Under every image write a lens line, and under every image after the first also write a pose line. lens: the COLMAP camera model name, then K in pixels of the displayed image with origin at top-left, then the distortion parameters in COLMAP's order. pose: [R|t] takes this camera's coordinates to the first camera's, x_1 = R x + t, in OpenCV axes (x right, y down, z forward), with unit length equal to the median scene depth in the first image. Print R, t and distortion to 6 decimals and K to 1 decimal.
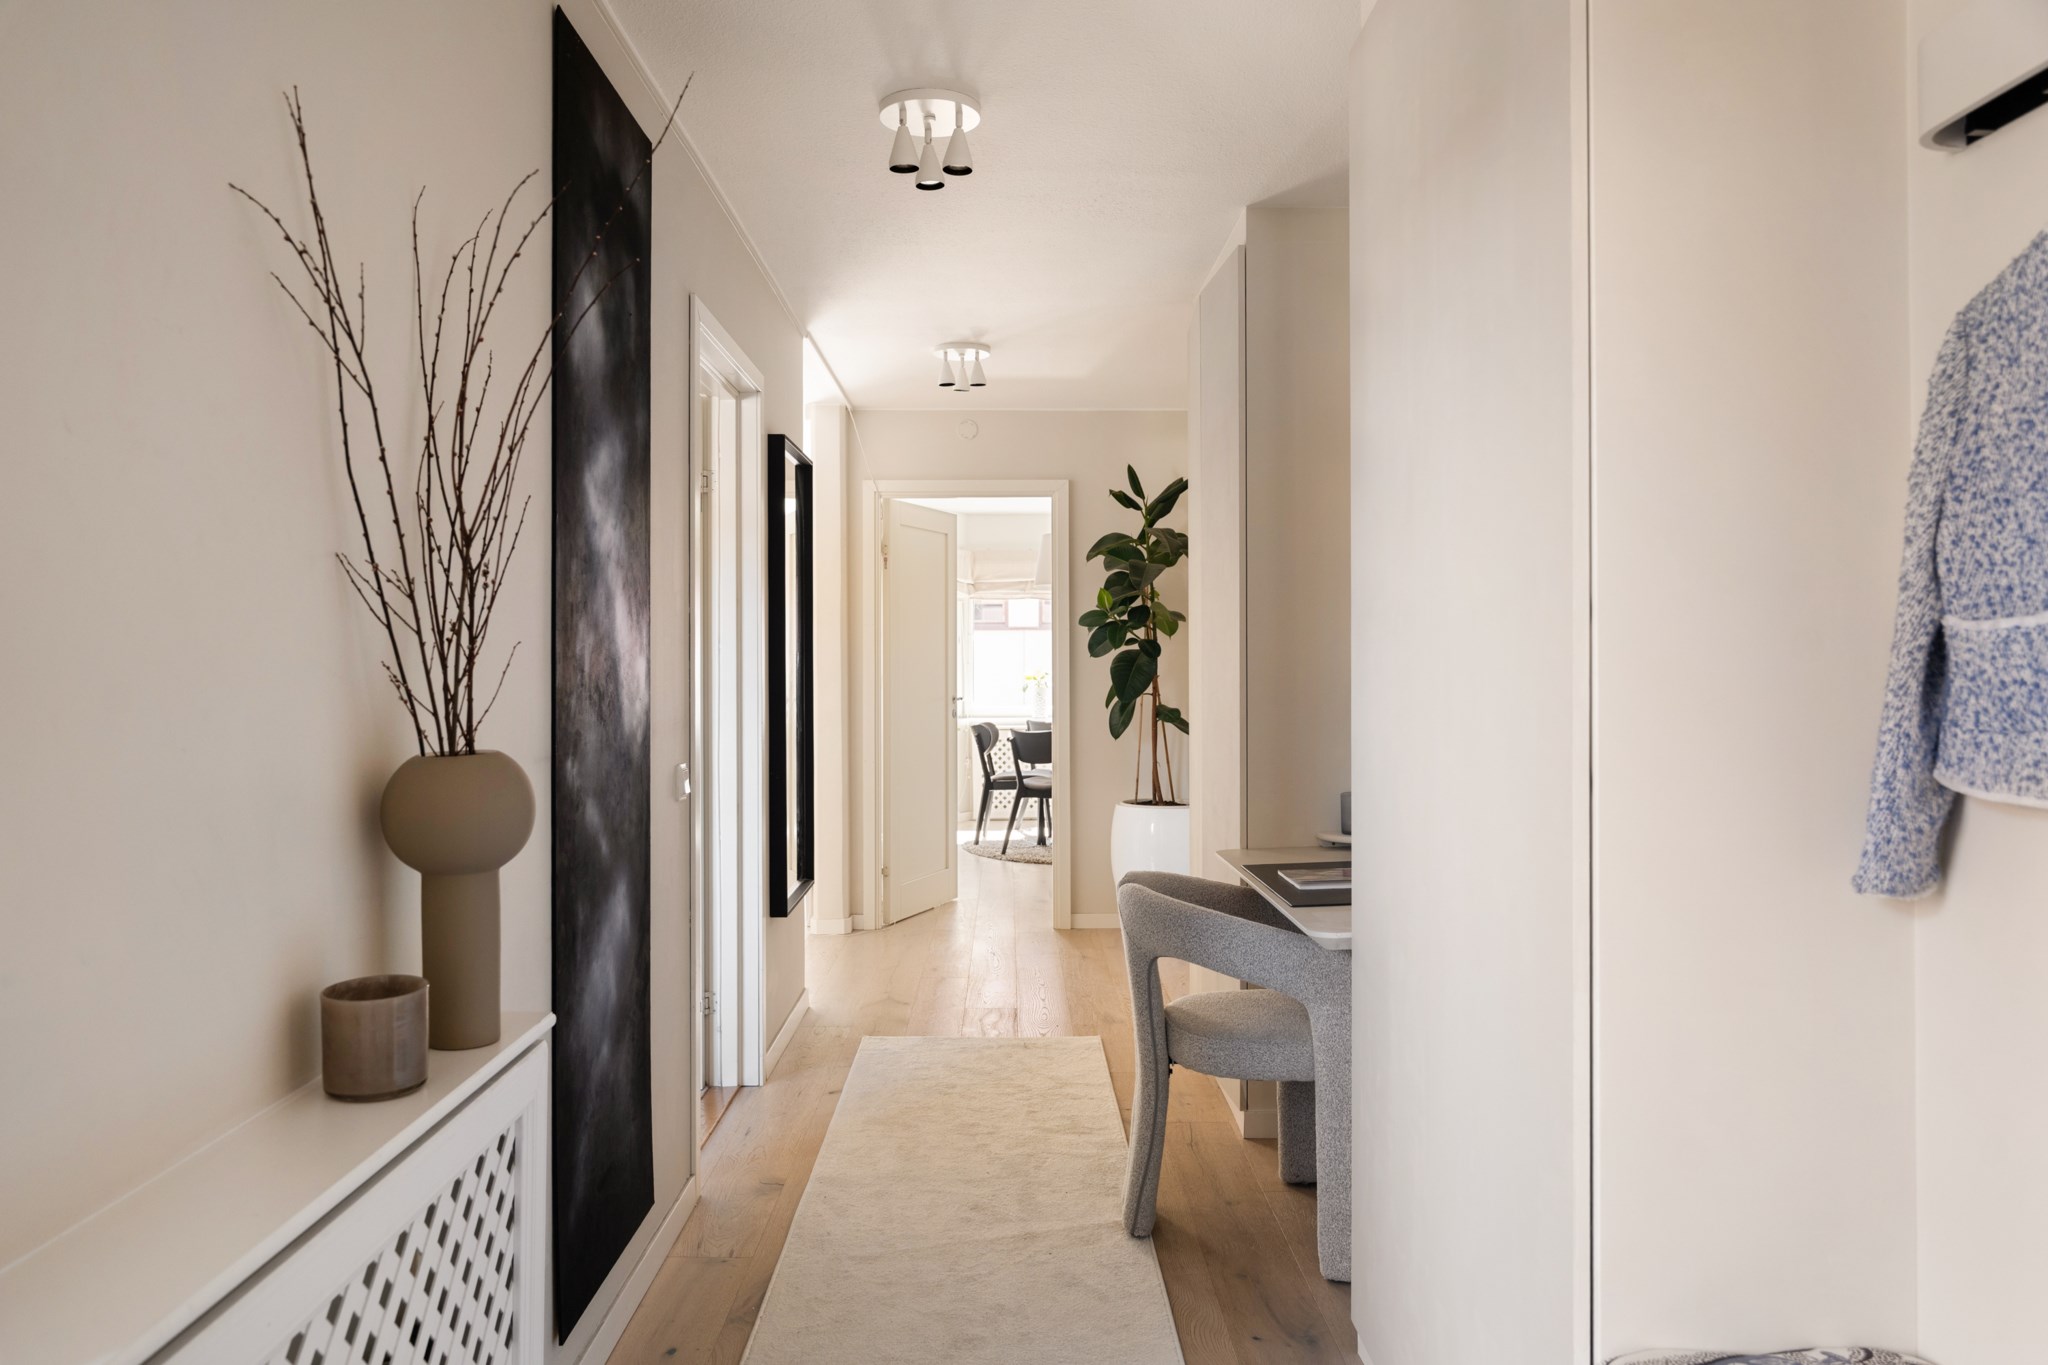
lens RADIAL K [[1473.0, 0, 1024.0], [0, 1473.0, 682.5], [0, 0, 1]] dist [0.000052, -0.000017]
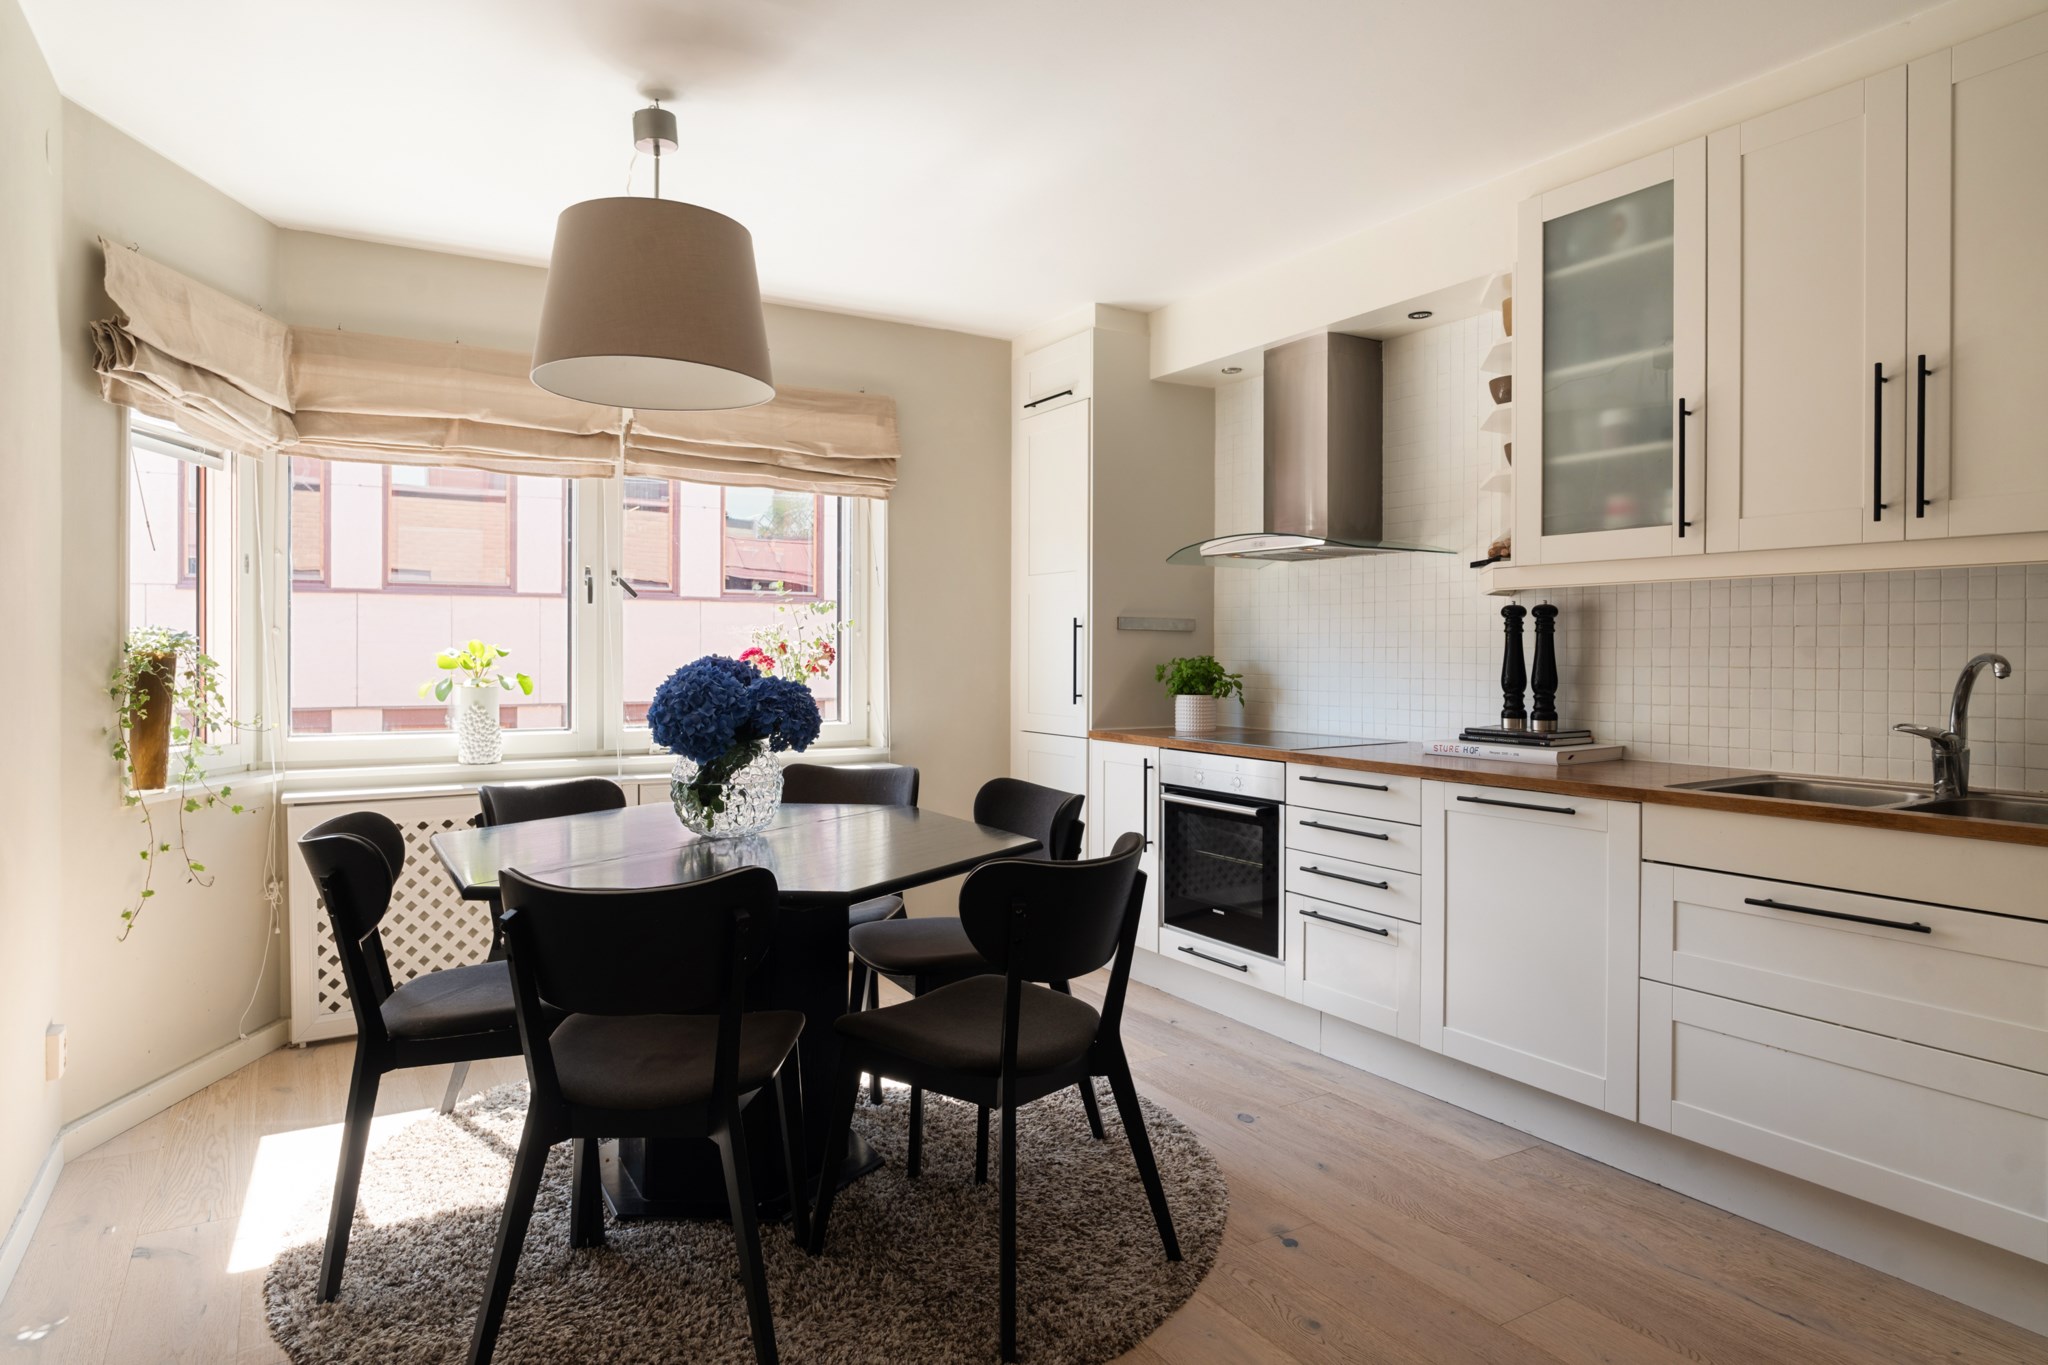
lens RADIAL K [[1232.2, 0, 1024.0], [0, 1232.2, 682.5], [0, 0, 1]] dist [-0.001731, 0.000526]
pose [[0.867145, -0.001620, 0.498054, -0.029093], [-0.003611, 0.999948, 0.009539, -0.001782], [-0.498044, -0.010071, 0.867094, 0.632314]]
